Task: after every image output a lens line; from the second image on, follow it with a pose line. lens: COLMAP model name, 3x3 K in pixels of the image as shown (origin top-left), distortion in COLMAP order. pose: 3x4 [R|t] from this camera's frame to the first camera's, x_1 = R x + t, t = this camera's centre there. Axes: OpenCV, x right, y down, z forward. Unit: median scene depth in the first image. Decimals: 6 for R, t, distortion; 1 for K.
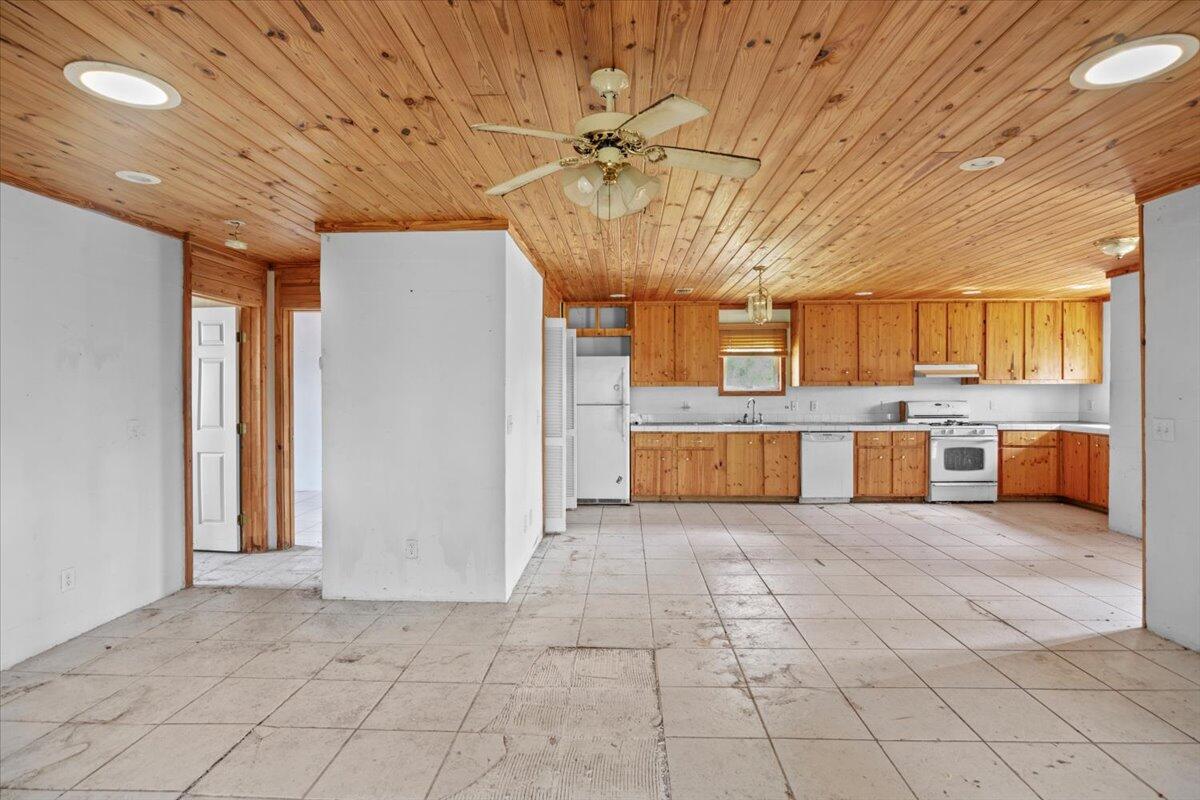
lens RADIAL K [[599.1, 0, 599.2], [0, 599.1, 394.6], [0, 0, 1]] dist [-0.009669, -0.000220]
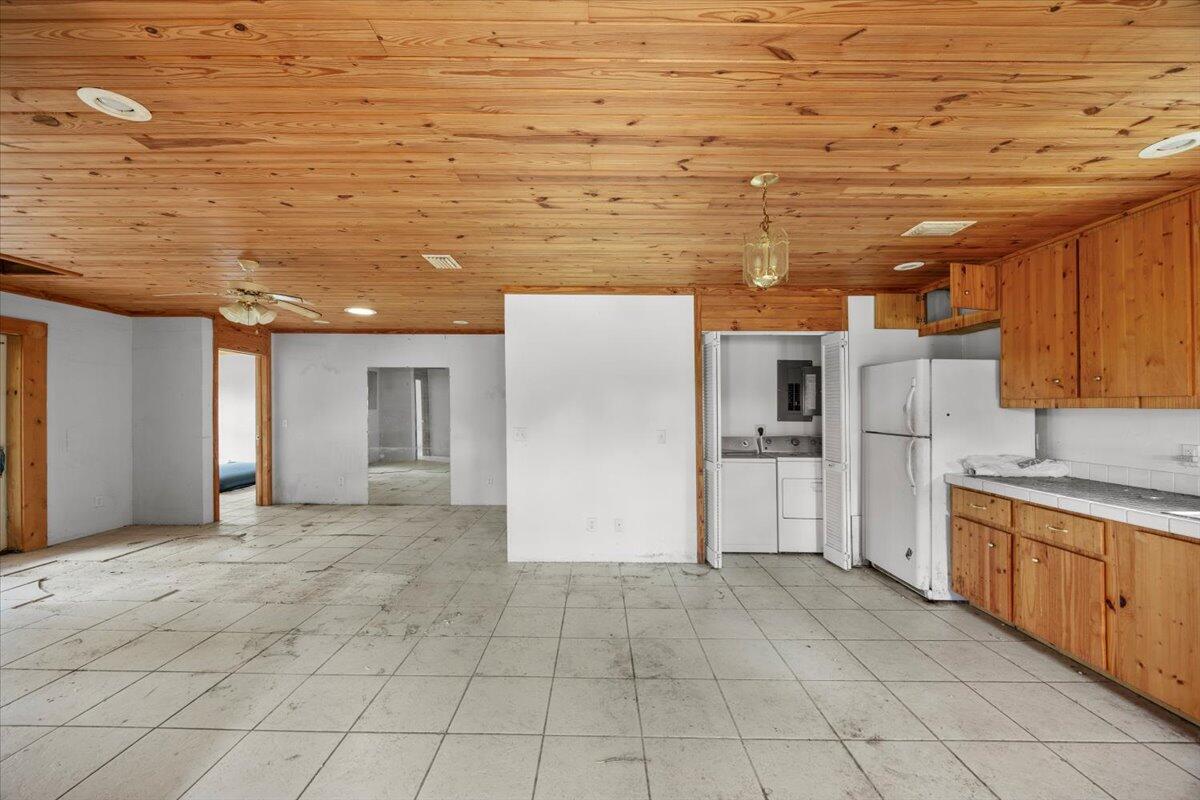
lens RADIAL K [[456.7, 0, 598.9], [0, 456.7, 409.4], [0, 0, 1]] dist [-0.000700, 0.000072]
pose [[0.038445, 0.009123, -0.999219, 0.501658], [-0.015223, 0.999848, 0.008543, -0.010686], [0.999145, 0.014882, 0.038578, 0.643390]]
